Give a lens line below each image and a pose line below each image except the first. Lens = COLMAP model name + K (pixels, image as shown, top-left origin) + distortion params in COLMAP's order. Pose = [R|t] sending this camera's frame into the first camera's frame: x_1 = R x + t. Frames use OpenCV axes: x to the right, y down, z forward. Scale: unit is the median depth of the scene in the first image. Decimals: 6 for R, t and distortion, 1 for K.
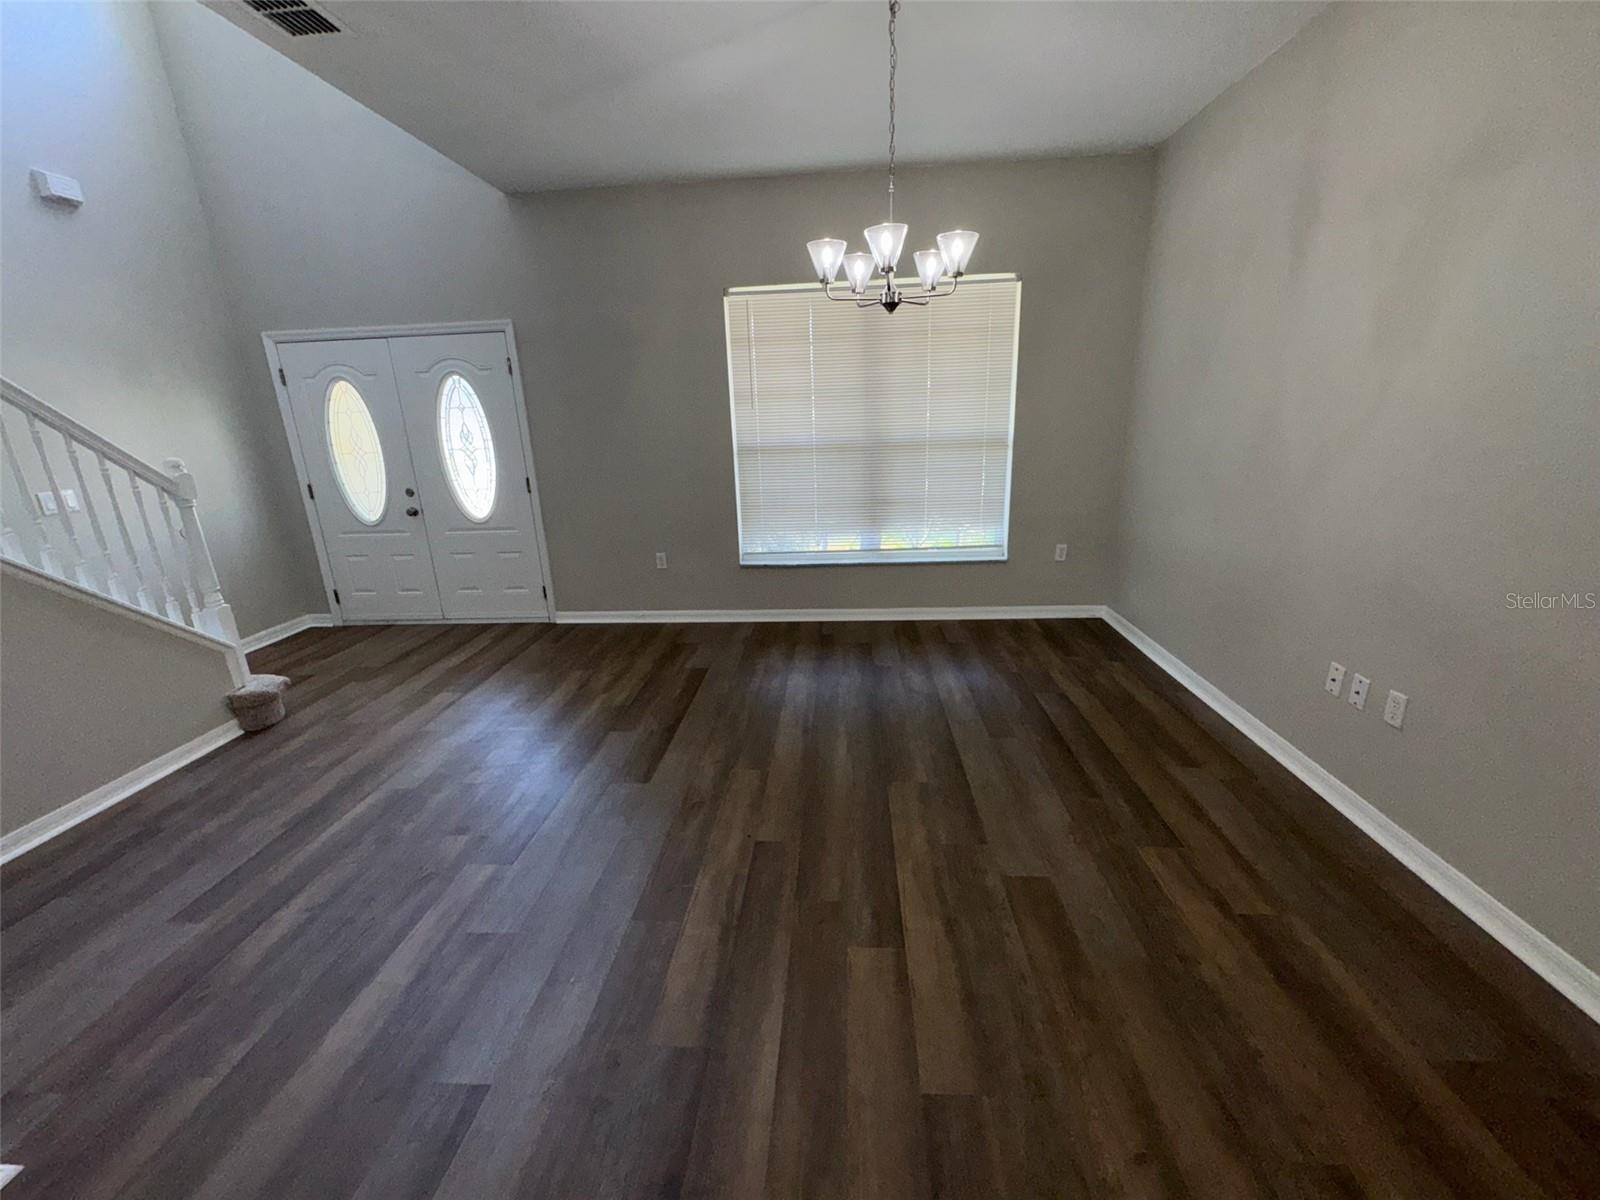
lens RADIAL K [[640.0, 0, 800.8], [0, 640.0, 596.0], [0, 0, 1]] dist [-0.004031, 0.000115]
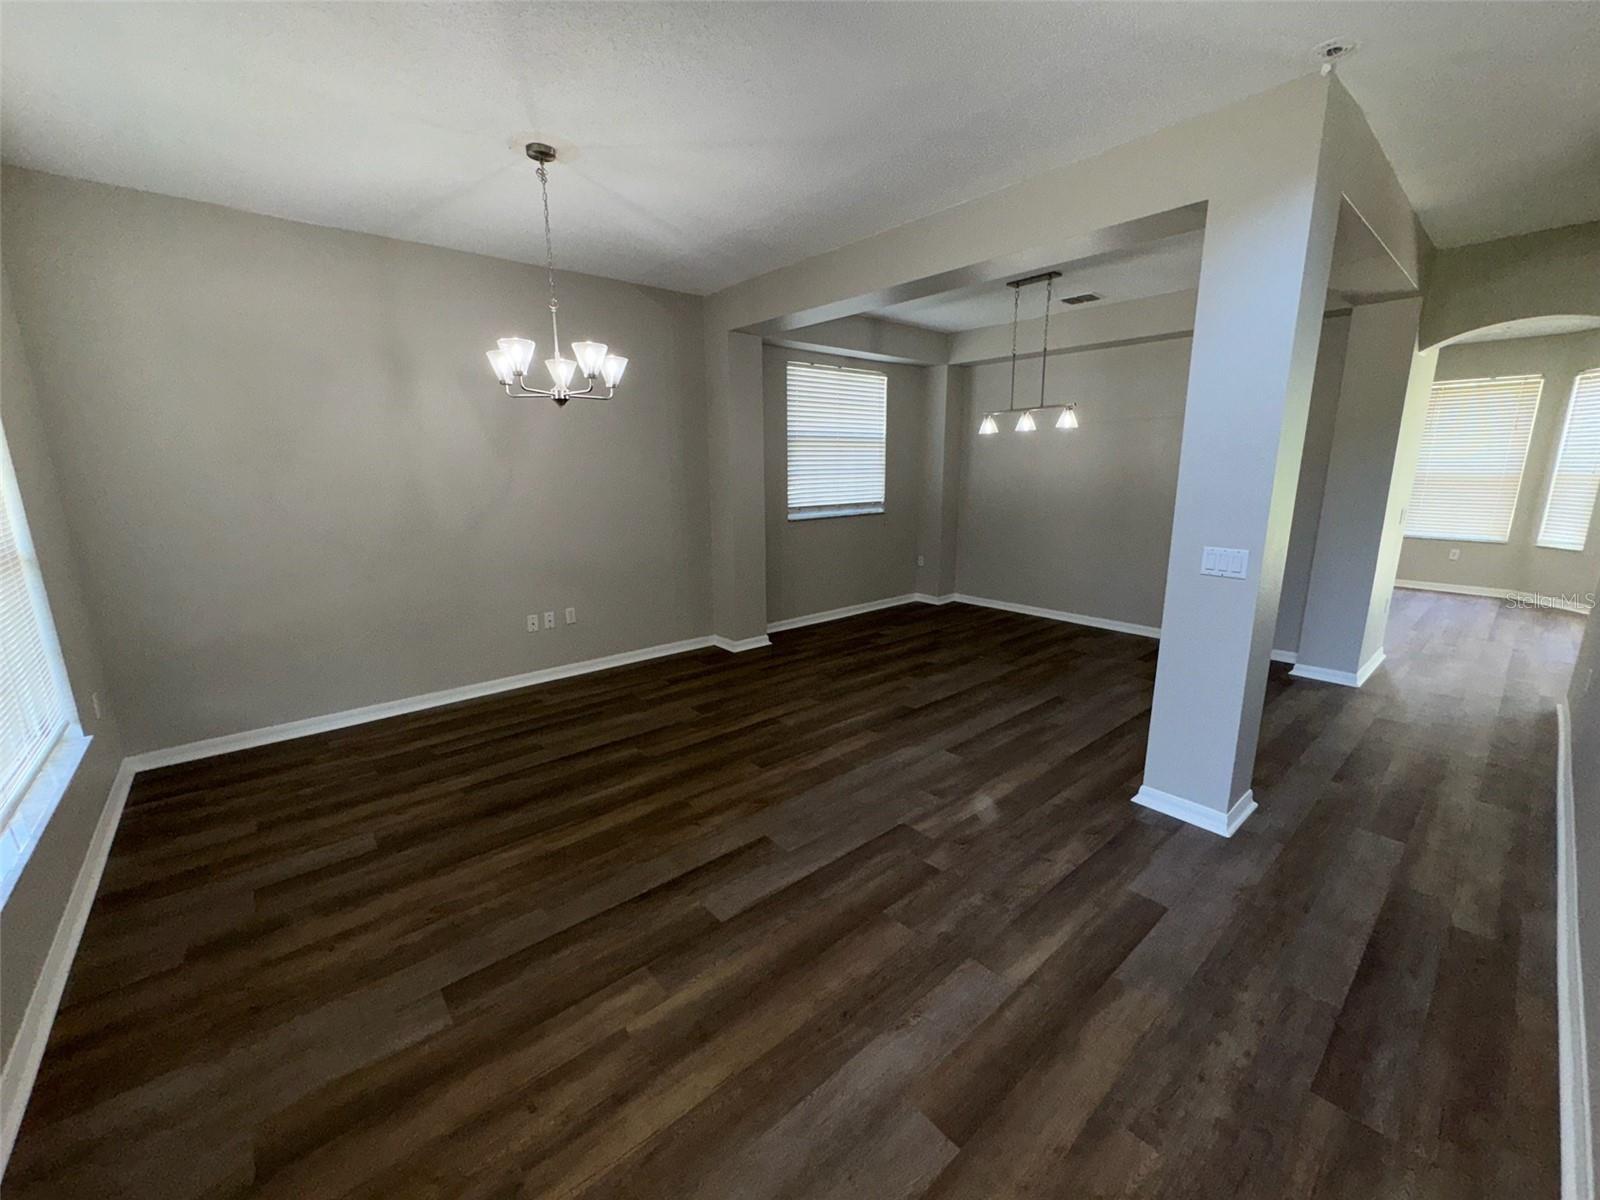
lens RADIAL K [[640.0, 0, 802.4], [0, 640.0, 597.0], [0, 0, 1]] dist [-0.004031, 0.000115]
pose [[-0.702766, -0.109653, 0.702919, -1.003618], [0.225854, 0.902549, 0.366599, -0.433168], [-0.674618, 0.416390, -0.609516, 1.493579]]
